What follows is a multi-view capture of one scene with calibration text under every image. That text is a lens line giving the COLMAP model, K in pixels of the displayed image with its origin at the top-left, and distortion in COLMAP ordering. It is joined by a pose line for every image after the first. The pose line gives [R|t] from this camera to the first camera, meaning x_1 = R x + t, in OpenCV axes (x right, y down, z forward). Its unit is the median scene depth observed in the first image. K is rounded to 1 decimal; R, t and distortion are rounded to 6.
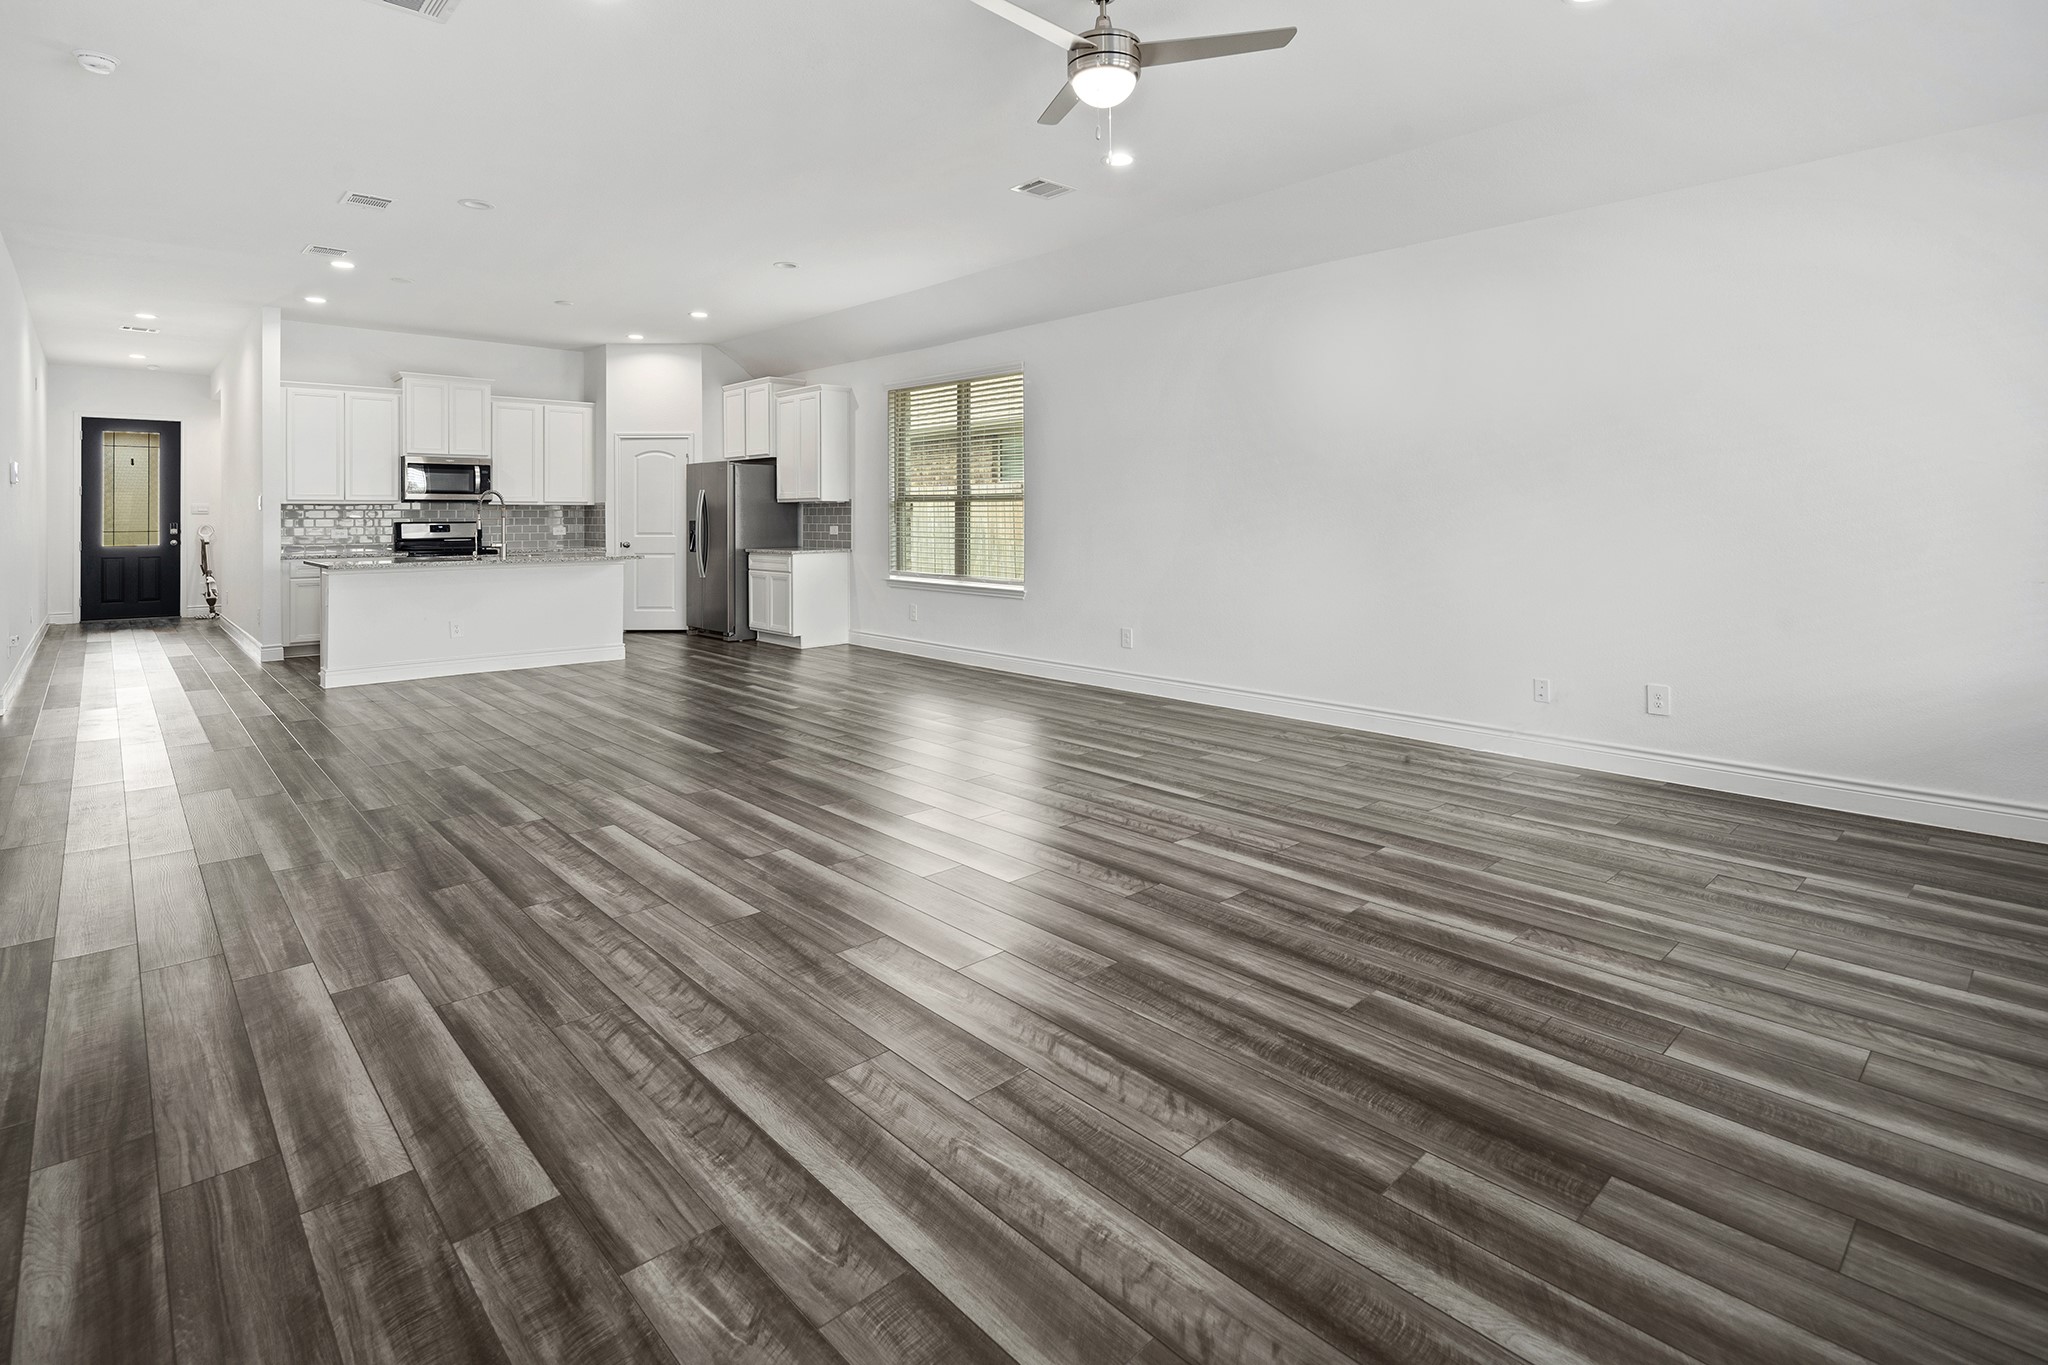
lens RADIAL K [[1006.8, 0, 1020.7], [0, 1006.8, 516.8], [0, 0, 1]] dist [-0.001646, -0.000714]
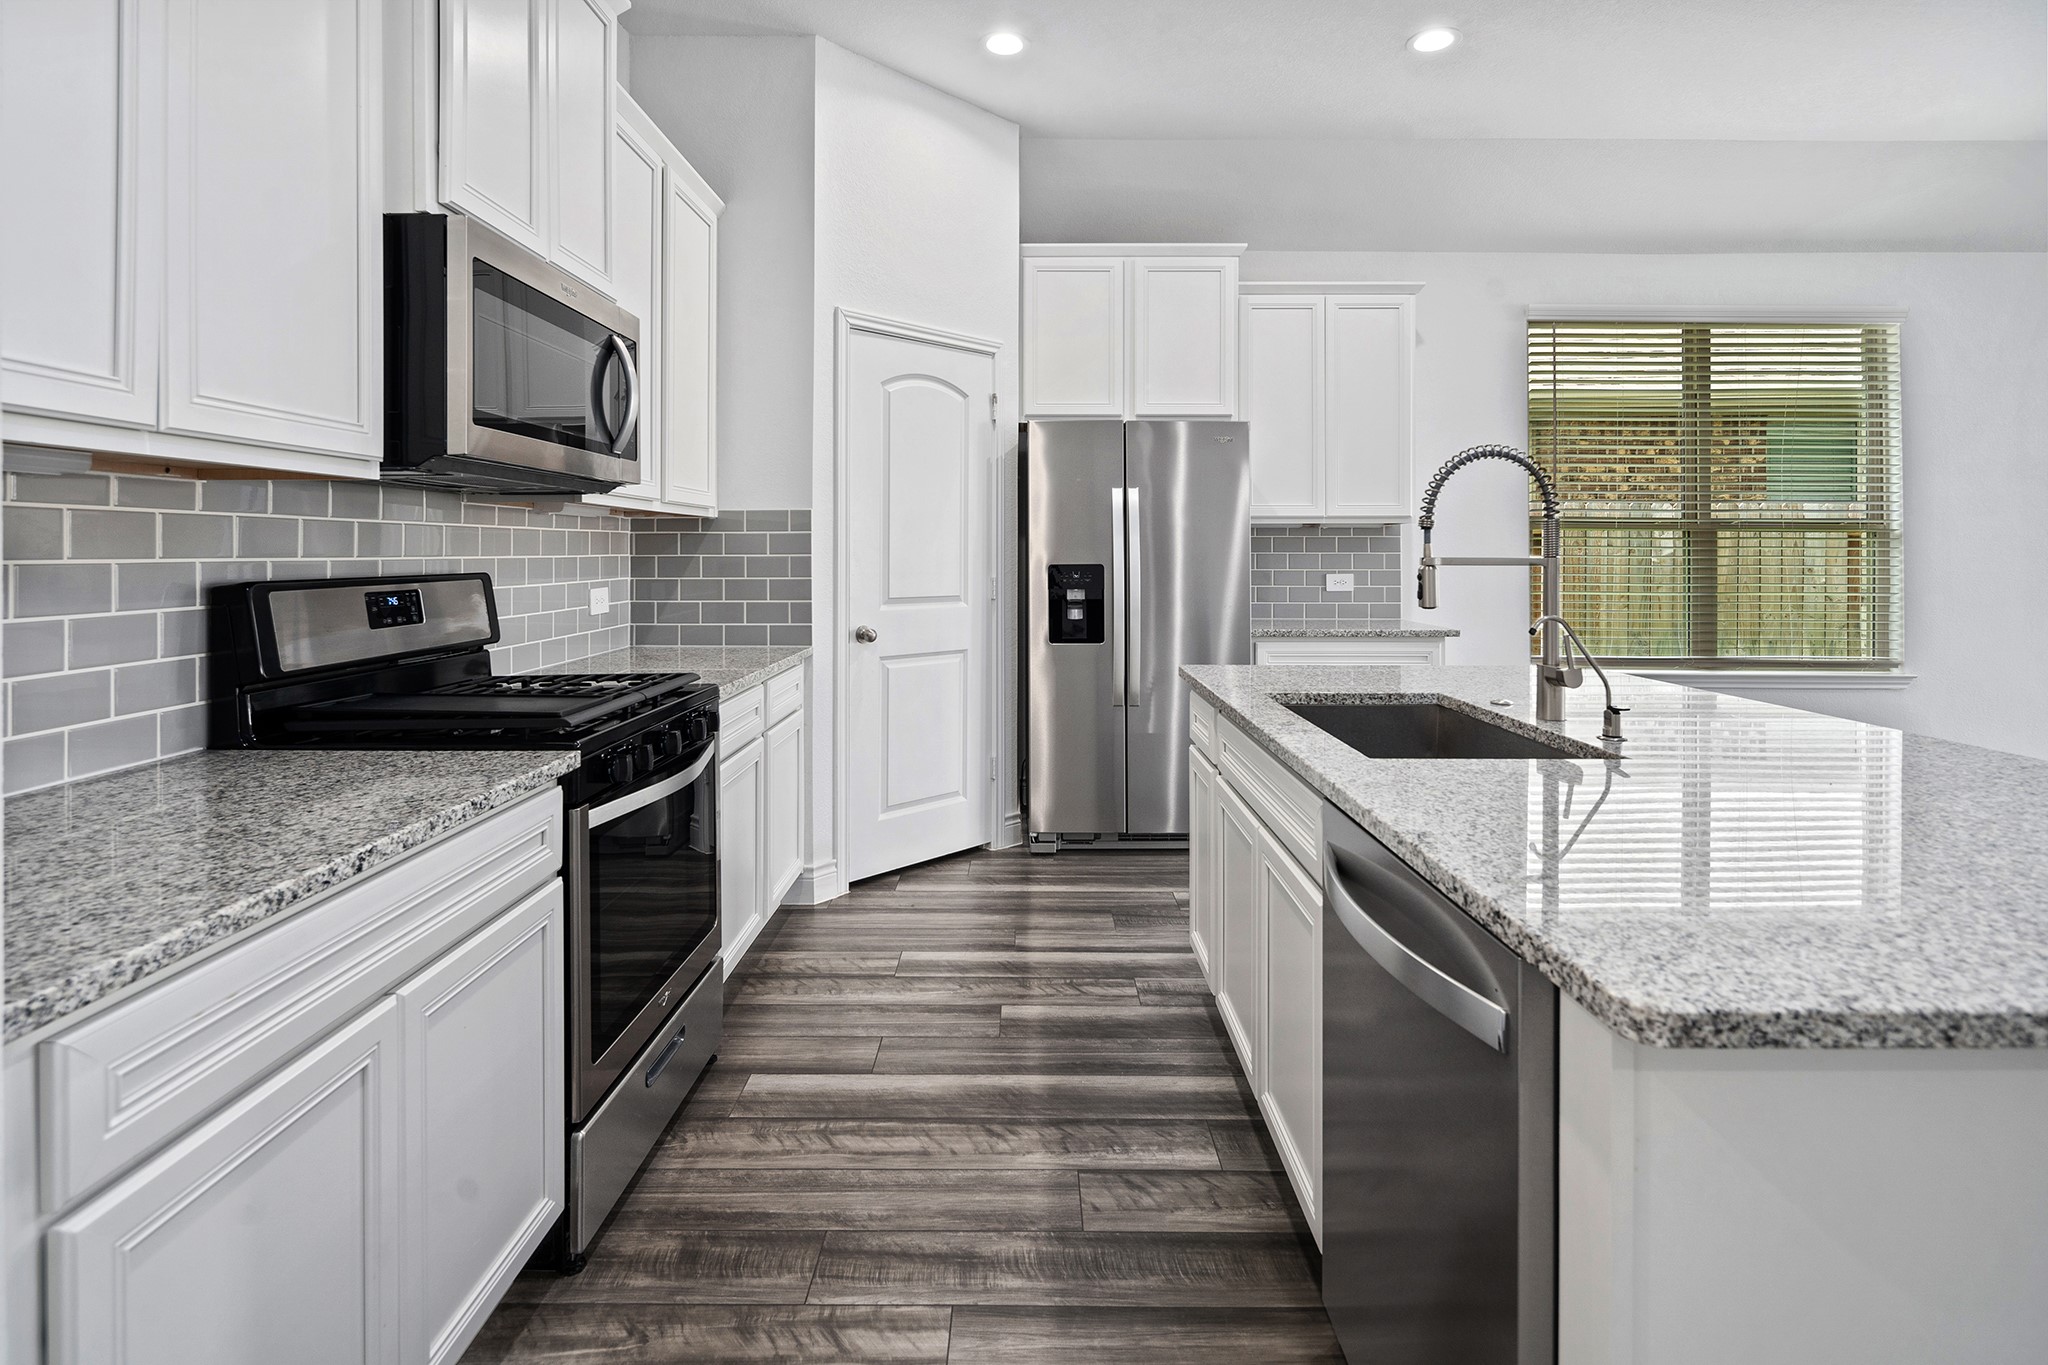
lens RADIAL K [[957.4, 0, 1002.7], [0, 957.4, 566.5], [0, 0, 1]] dist [0.001991, 0.000390]
pose [[0.690646, -0.006265, 0.723166, -0.633113], [-0.002153, 0.999940, 0.010719, 0.000572], [-0.723190, -0.008960, 0.690592, 0.775322]]
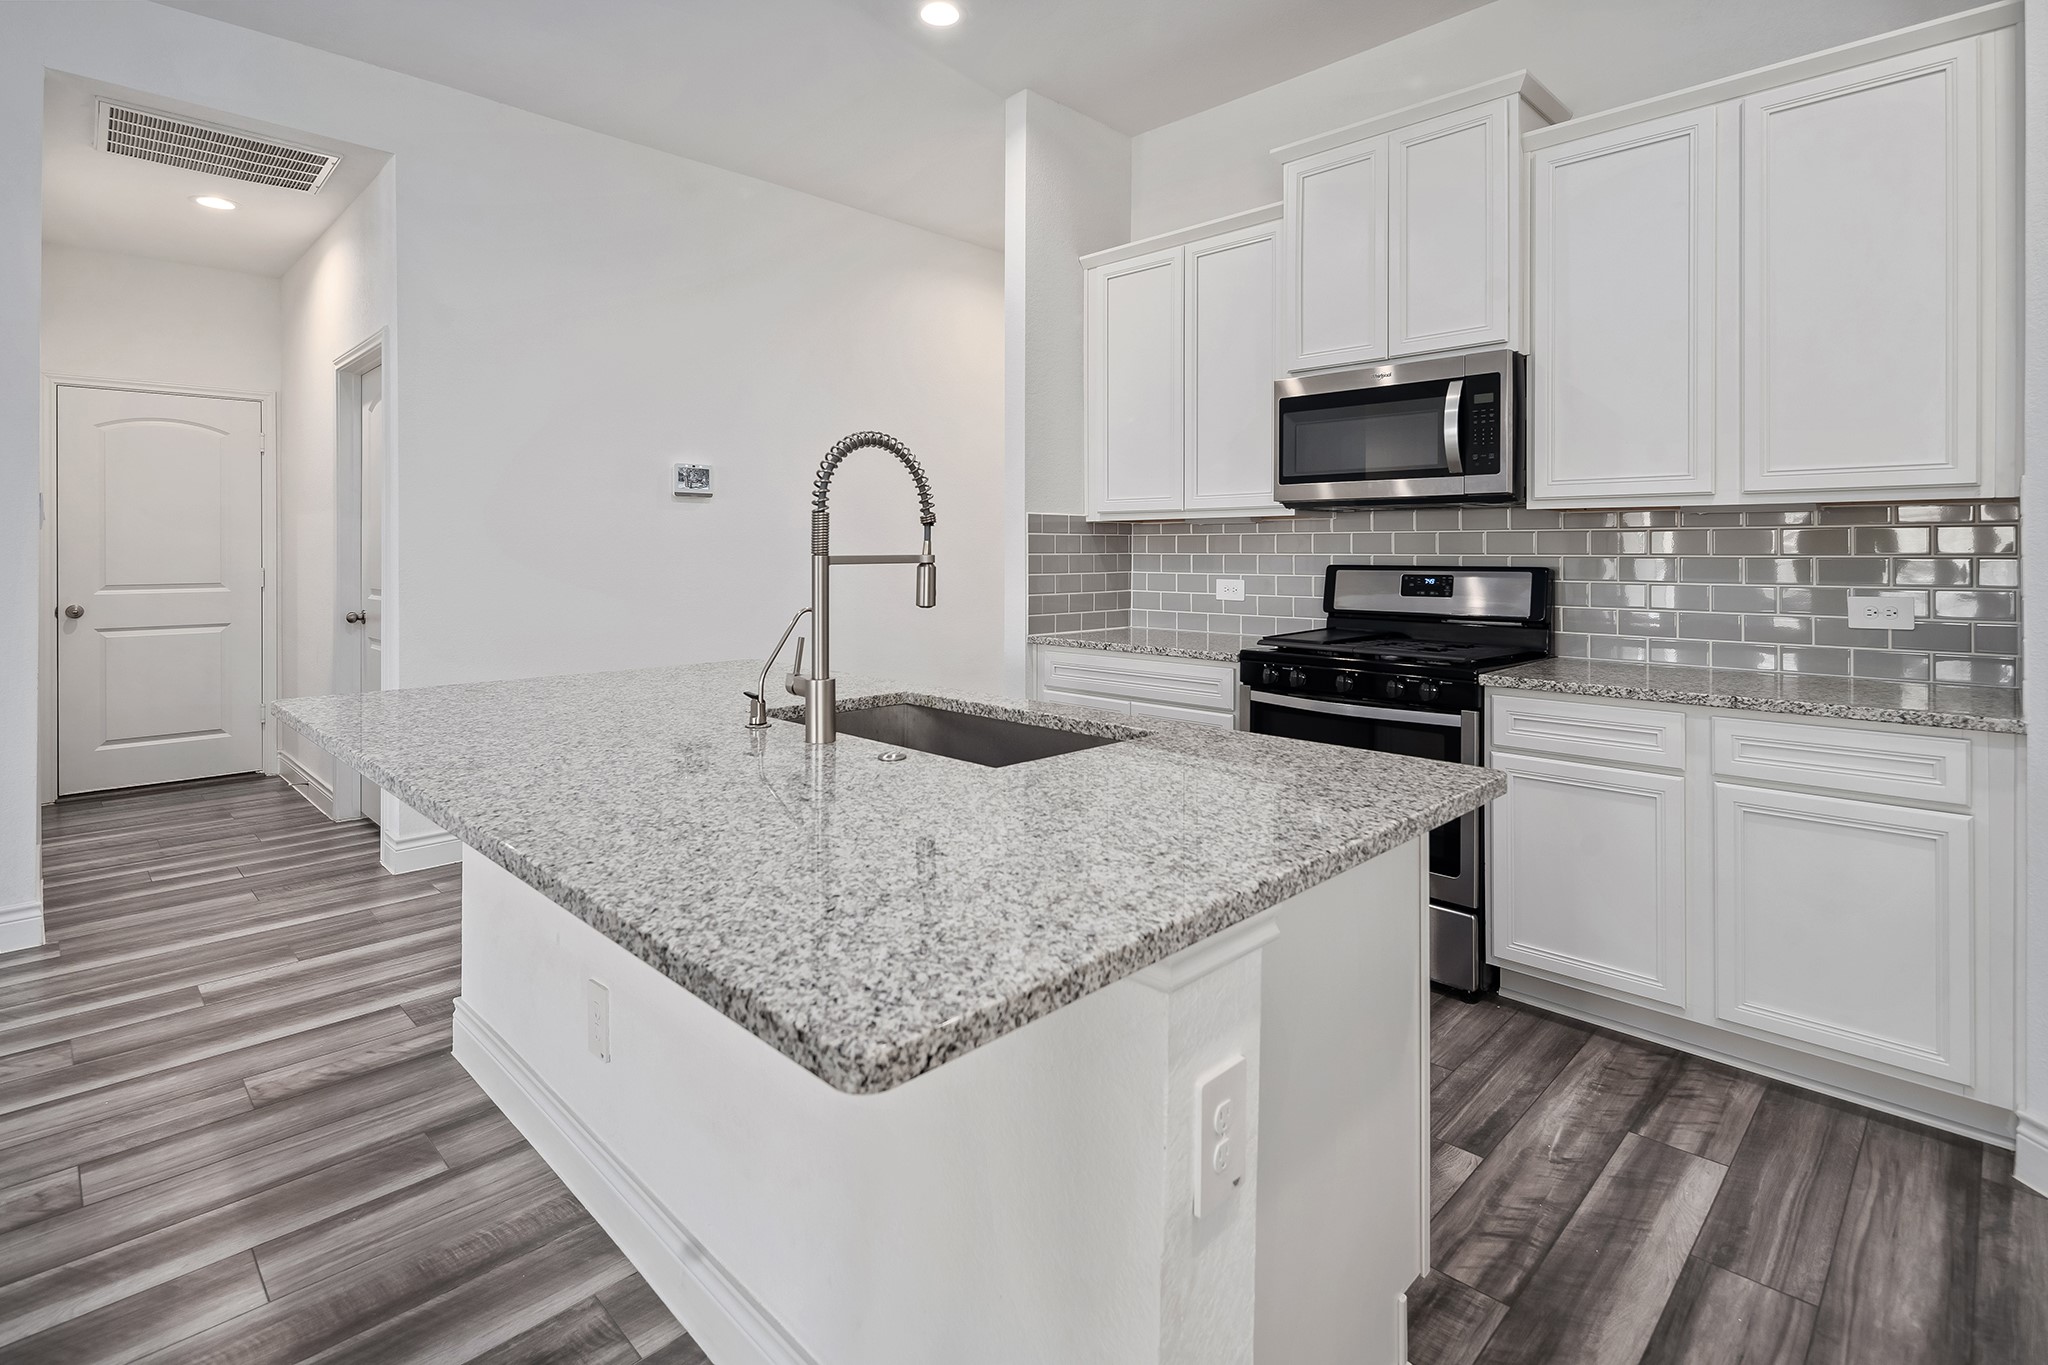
lens RADIAL K [[1006.8, 0, 1022.4], [0, 1006.8, 545.4], [0, 0, 1]] dist [-0.001646, -0.000714]
pose [[0.028351, 0.000874, -0.999598, -0.241957], [0.001645, 0.999998, 0.000921, -0.002531], [0.999597, -0.001670, 0.028349, 0.854687]]
